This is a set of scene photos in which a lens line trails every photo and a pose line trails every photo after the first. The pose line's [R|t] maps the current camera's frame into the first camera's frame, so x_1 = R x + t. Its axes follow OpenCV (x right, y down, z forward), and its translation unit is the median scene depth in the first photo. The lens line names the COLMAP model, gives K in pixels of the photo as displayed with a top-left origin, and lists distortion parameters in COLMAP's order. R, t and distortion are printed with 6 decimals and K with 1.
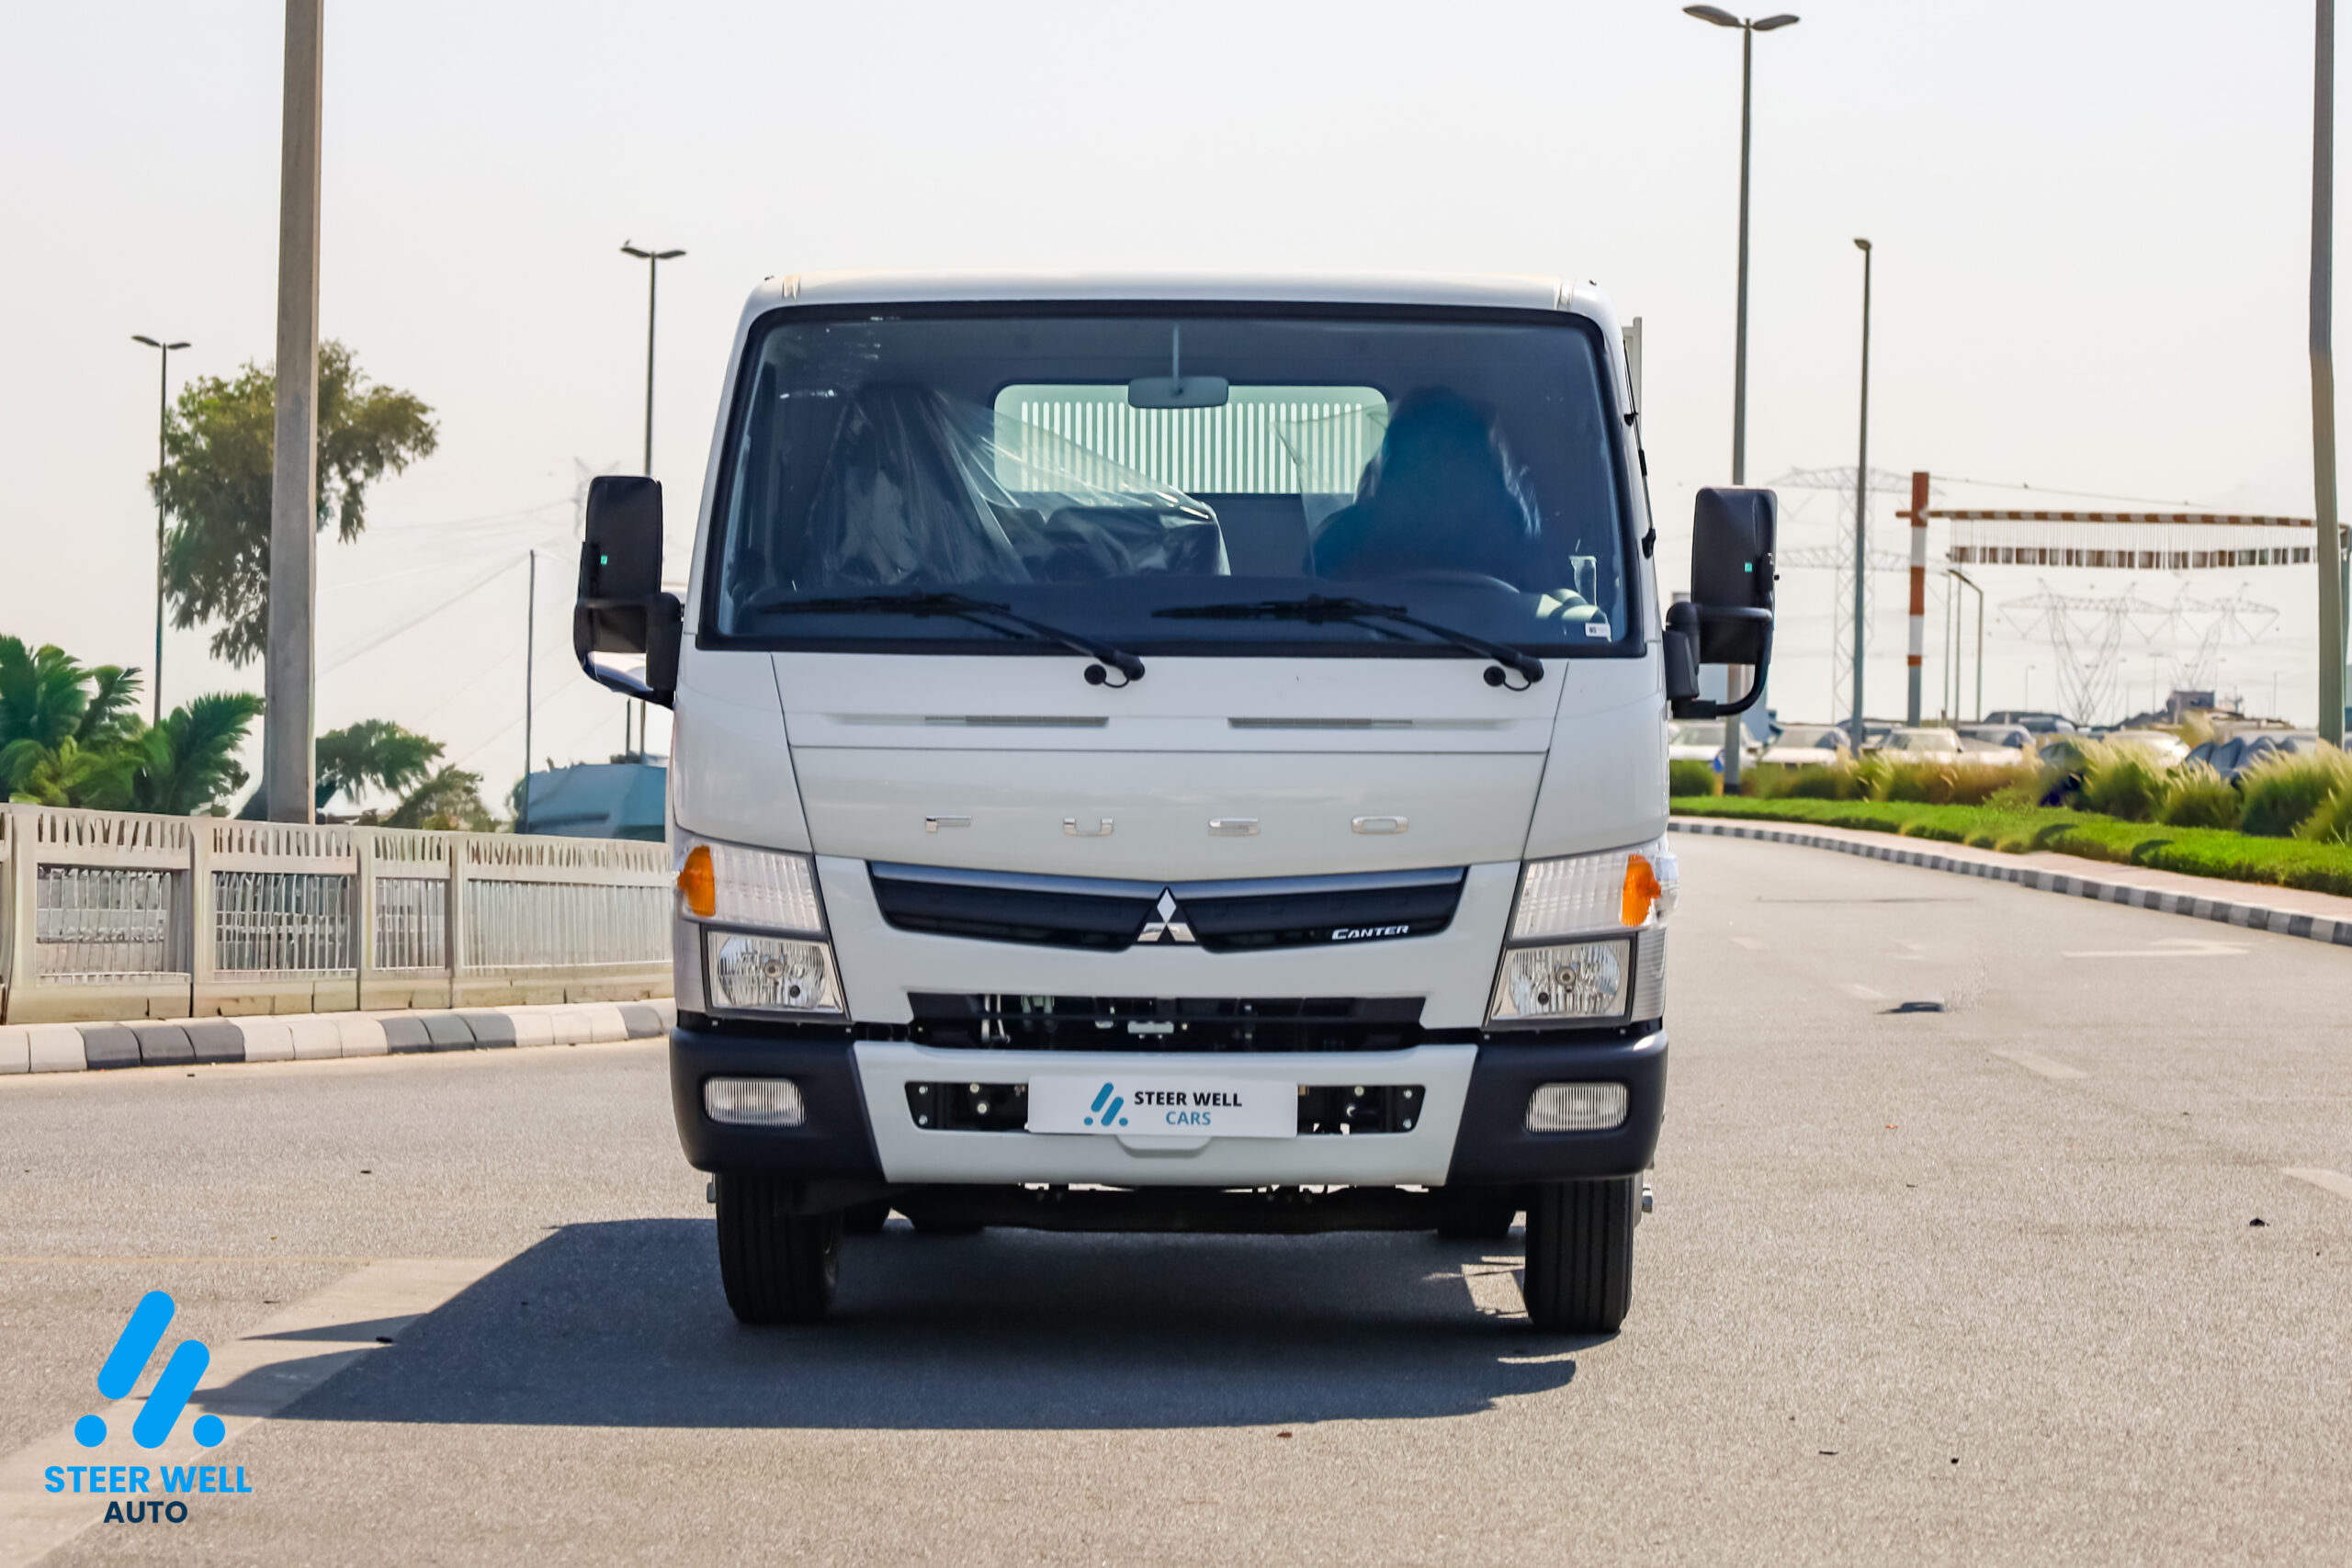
lens RADIAL K [[6723.5, 0, 1176.0], [0, 6723.5, 784.0], [0, 0, 1]] dist [0.057819, 0.021822]
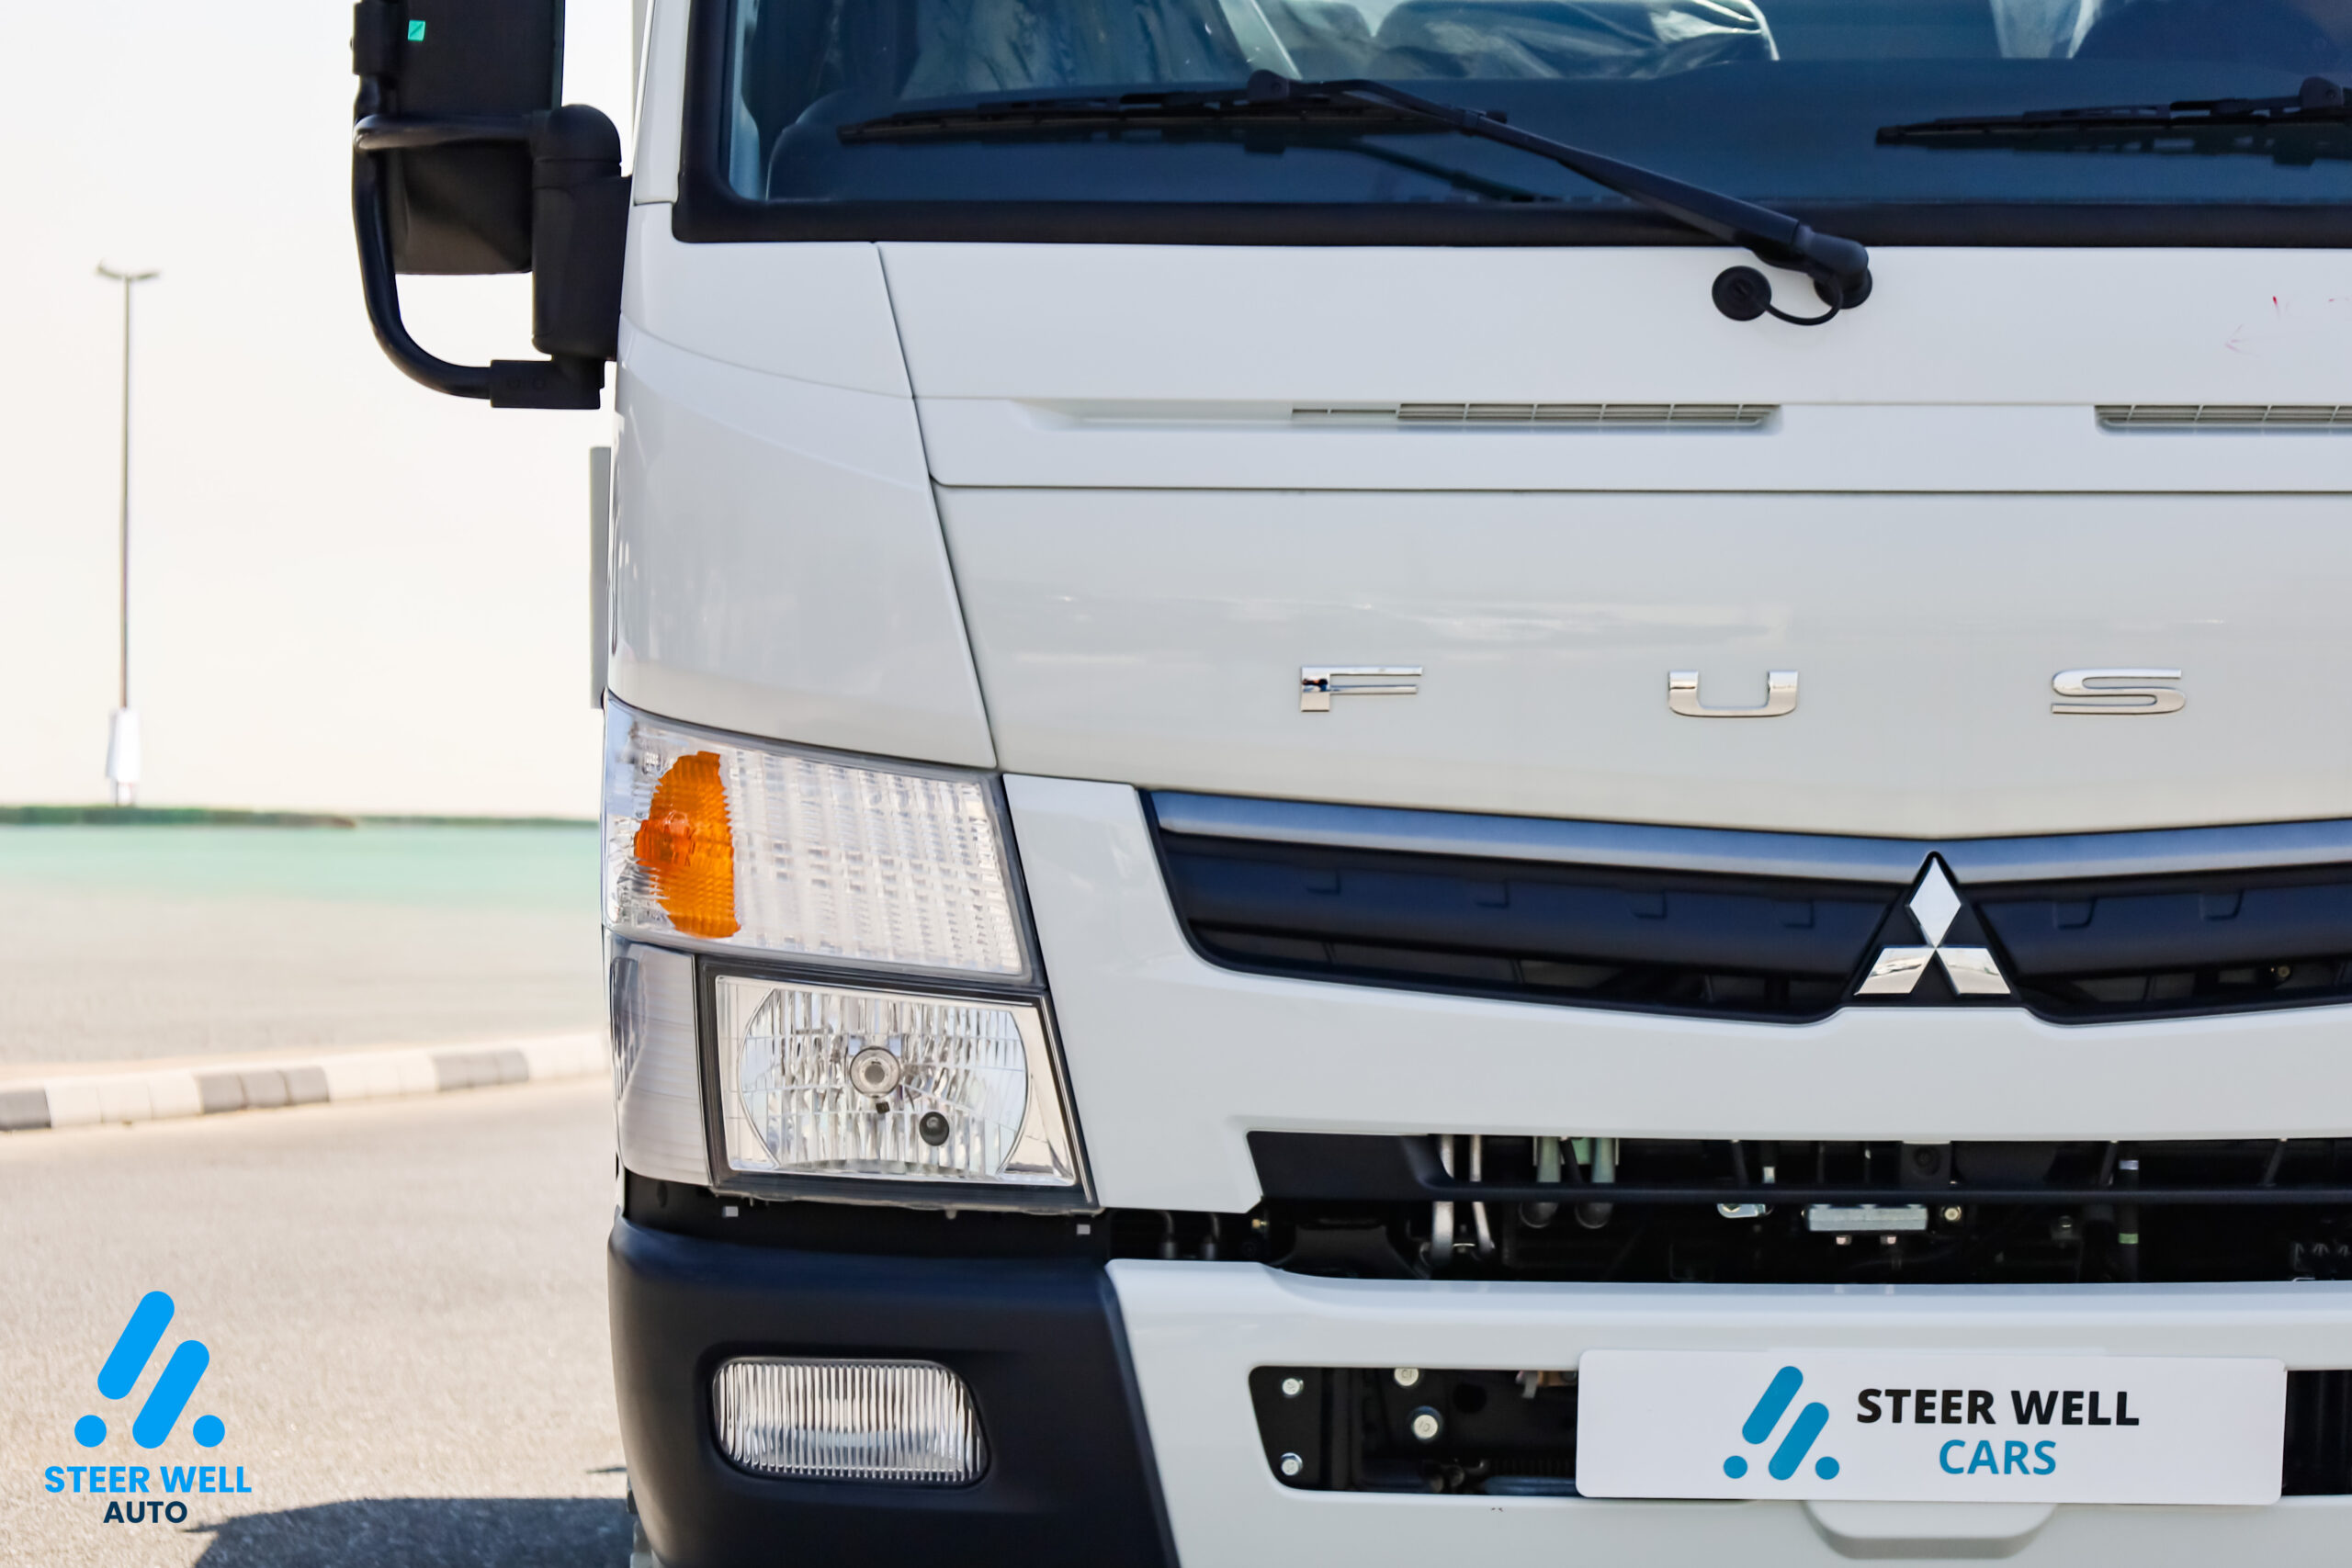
lens RADIAL K [[6210.4, 0, 920.6], [0, 6210.4, 1258.8], [0, 0, 1]] dist [0.072008, -0.297343]
pose [[0.999008, -0.008274, 0.043749, -0.074226], [0.005090, 0.997363, 0.072395, 0.012469], [-0.044232, -0.072101, 0.996416, 0.648224]]
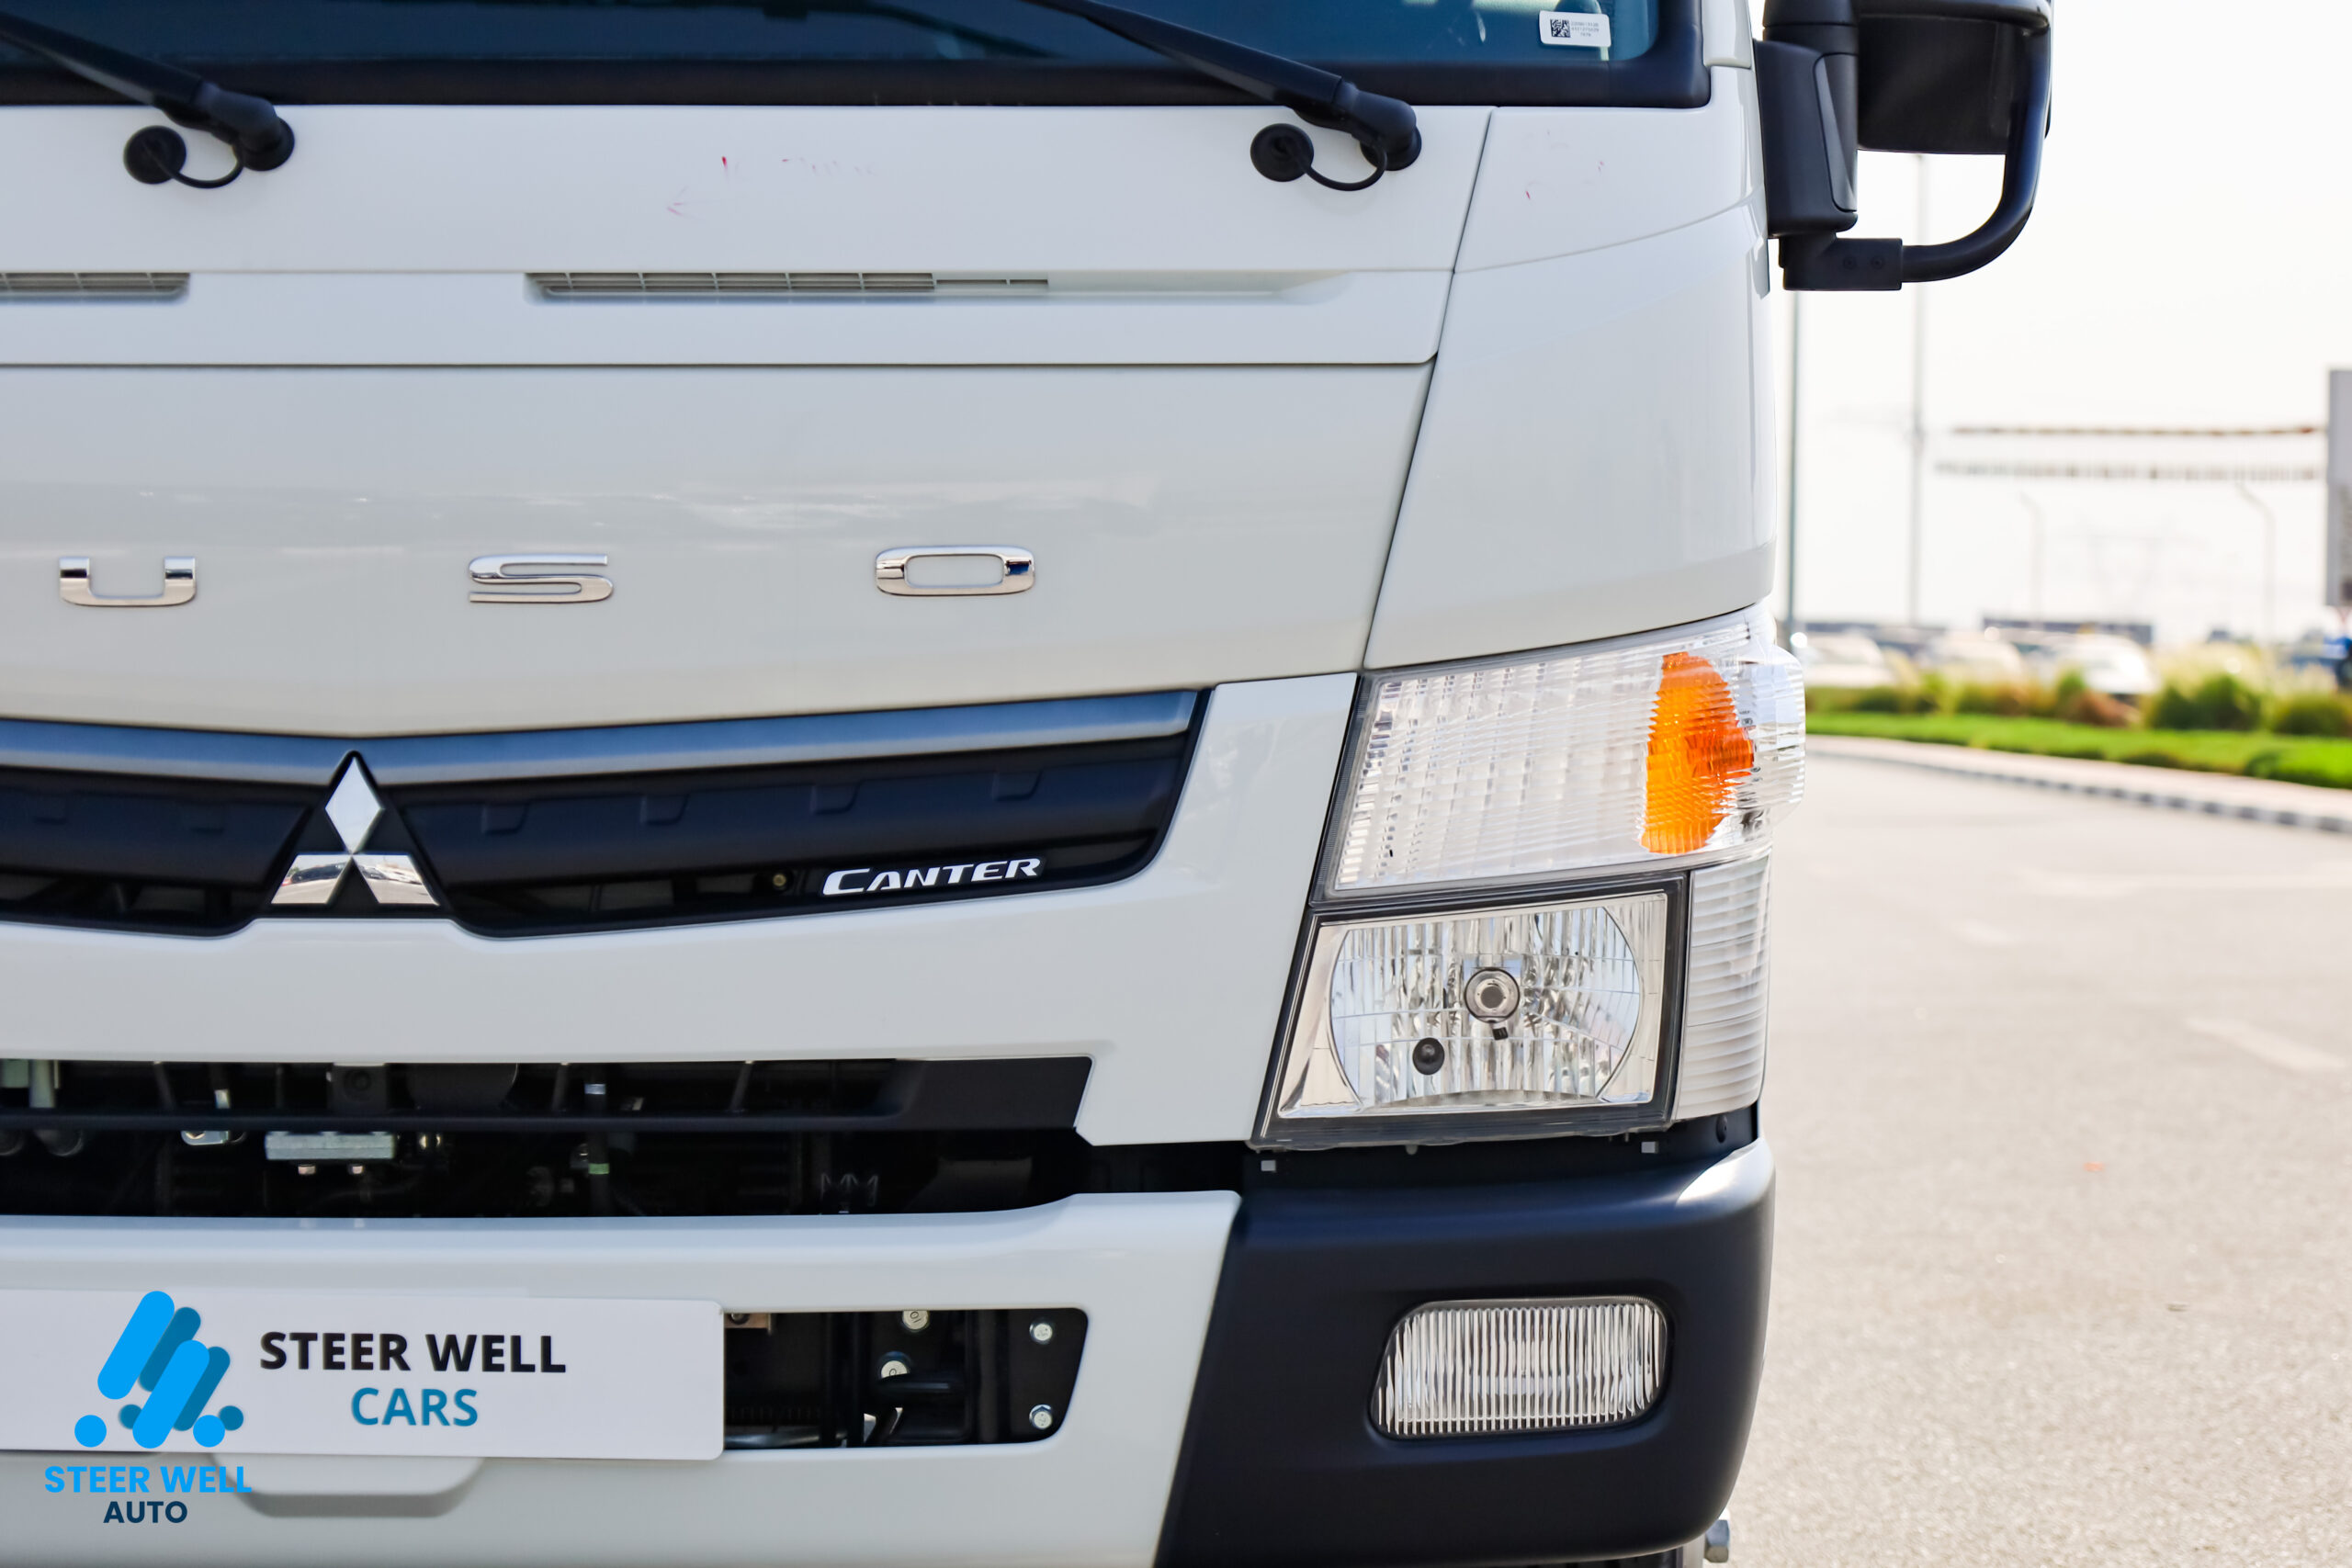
lens RADIAL K [[6723.5, 0, 1176.0], [0, 6723.5, 784.0], [0, 0, 1]] dist [0.057819, 0.021822]
pose [[0.999951, -0.005811, -0.008064, 0.044479], [0.005898, 0.999925, 0.010733, 0.013464], [0.008001, -0.010780, 0.999910, 0.645343]]
